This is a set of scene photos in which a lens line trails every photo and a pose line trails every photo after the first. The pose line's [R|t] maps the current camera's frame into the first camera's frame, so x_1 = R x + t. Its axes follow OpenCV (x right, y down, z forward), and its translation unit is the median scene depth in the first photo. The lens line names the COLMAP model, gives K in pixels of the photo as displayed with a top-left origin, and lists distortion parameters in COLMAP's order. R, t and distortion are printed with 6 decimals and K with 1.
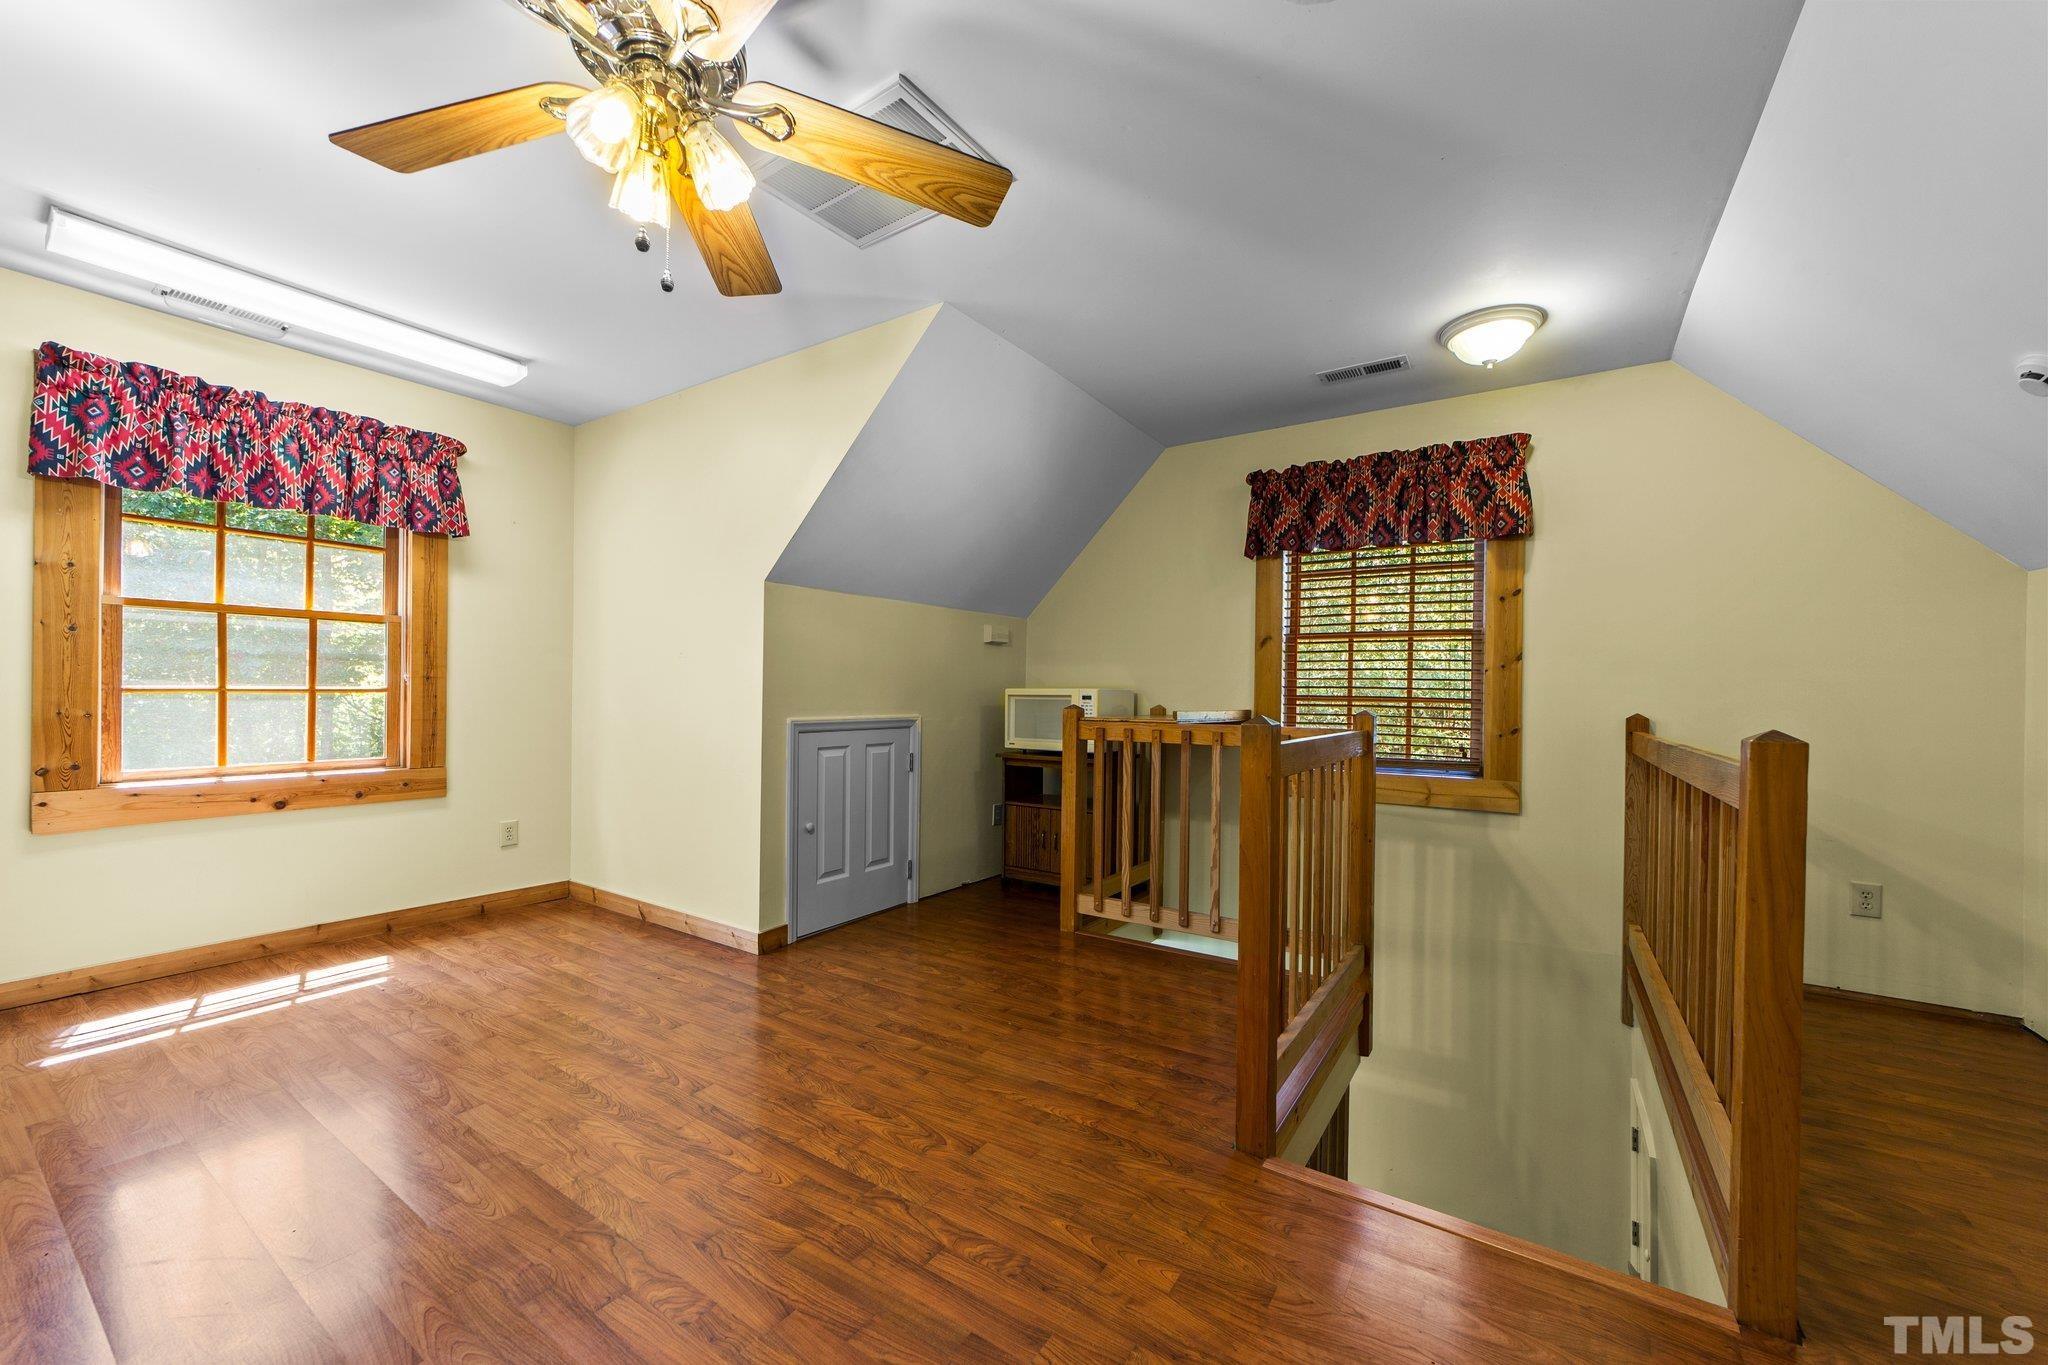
lens RADIAL K [[804.8, 0, 1020.3], [0, 804.8, 692.4], [0, 0, 1]] dist [-0.013526, 0.007162]
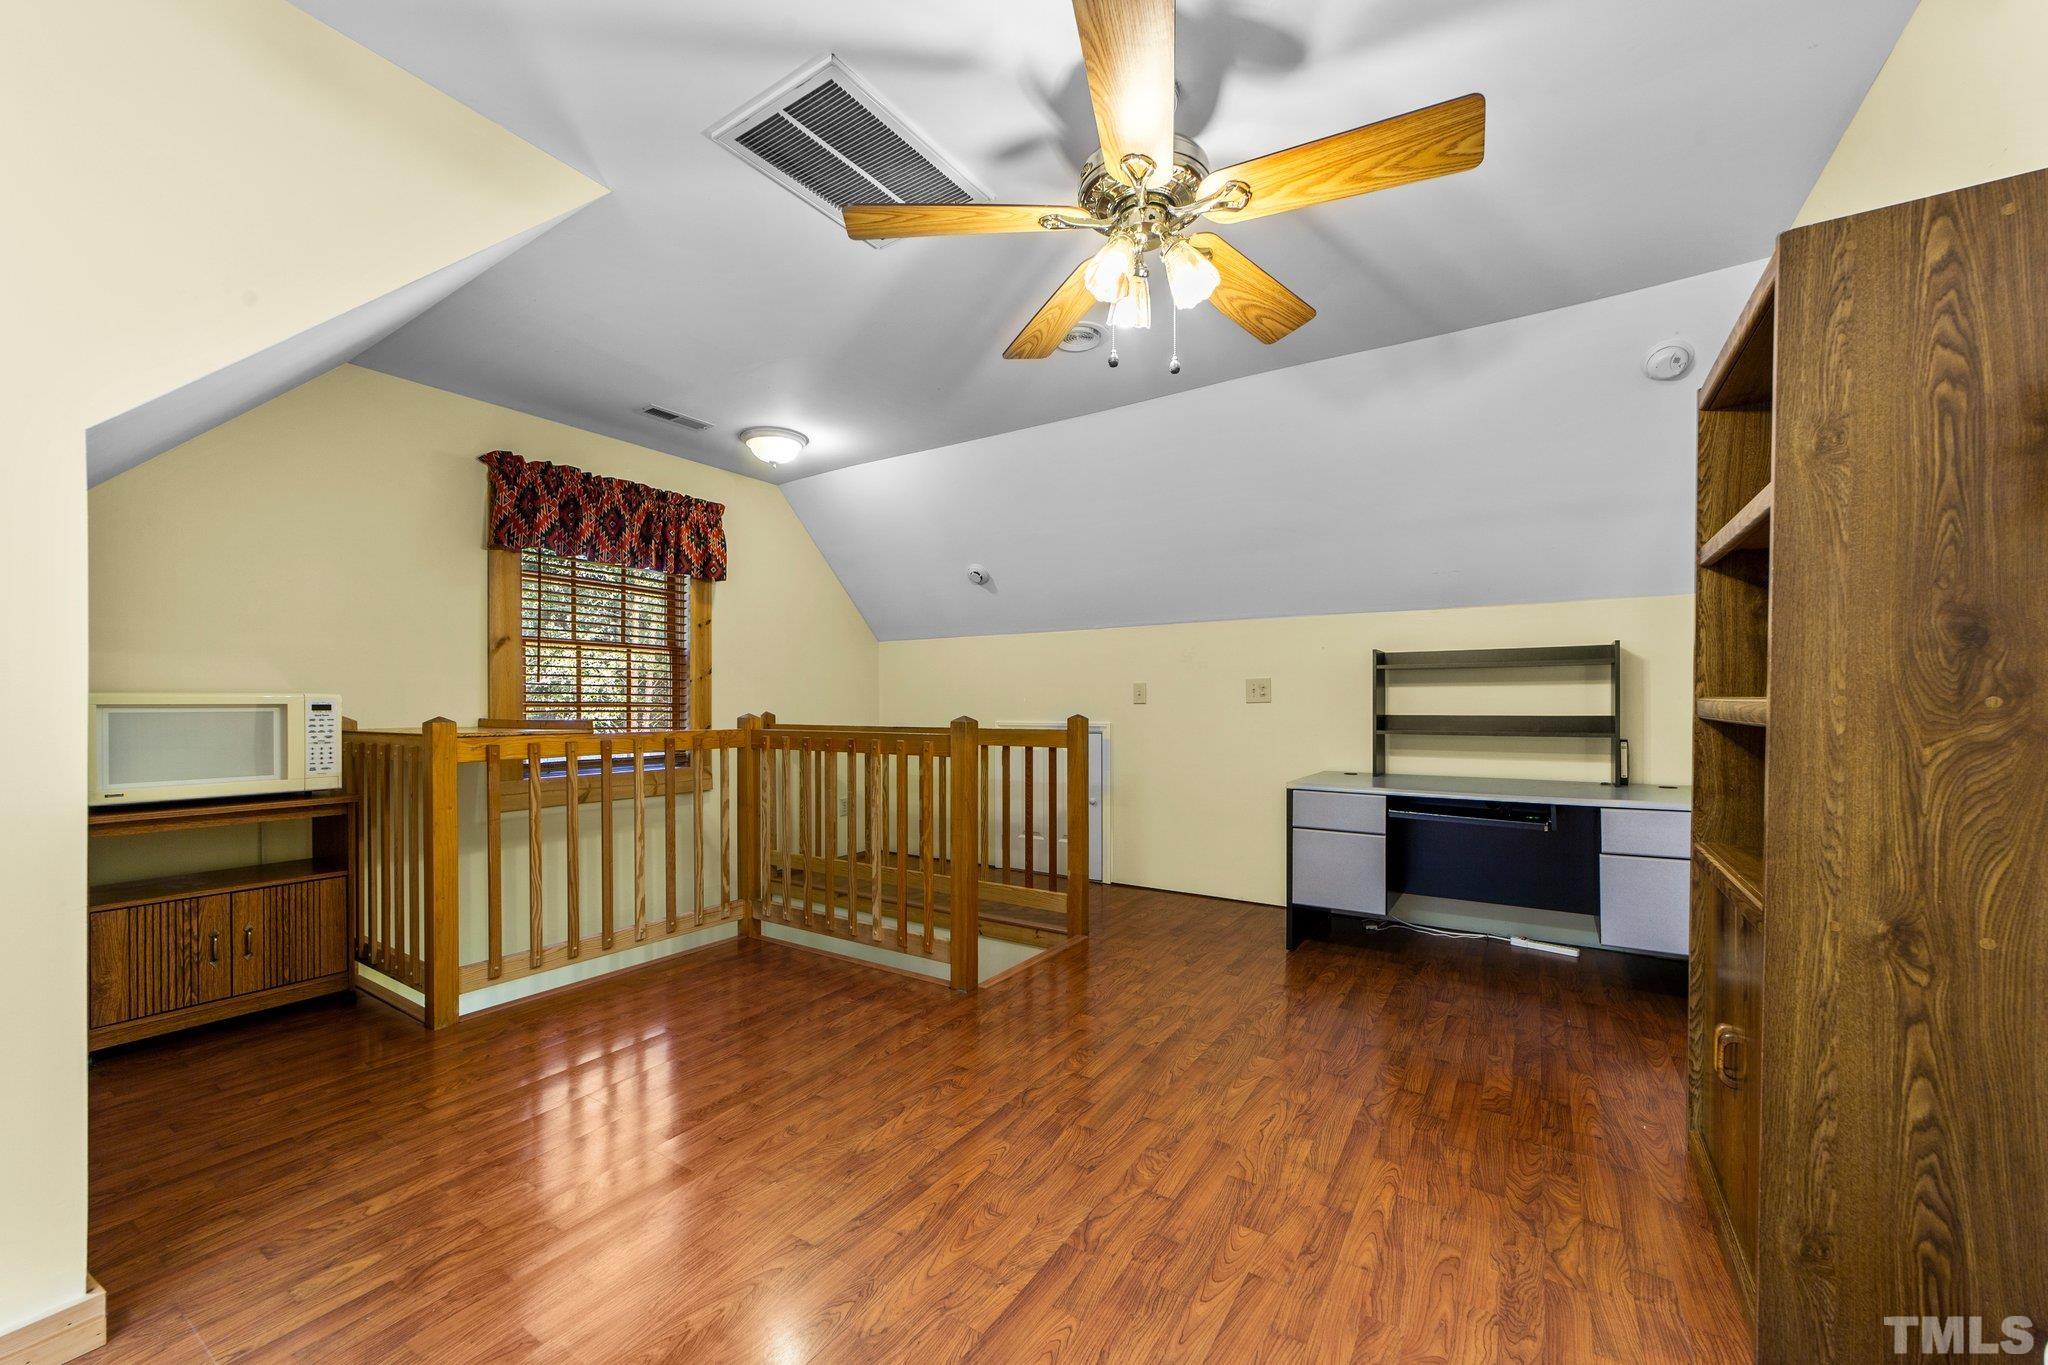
lens RADIAL K [[805.0, 0, 1036.7], [0, 805.0, 698.6], [0, 0, 1]] dist [-0.017679, 0.007276]
pose [[-0.043038, -0.004895, 0.999061, -0.654664], [-0.003760, 0.999982, 0.004738, -0.006535], [-0.999066, -0.003552, -0.043055, 0.468529]]
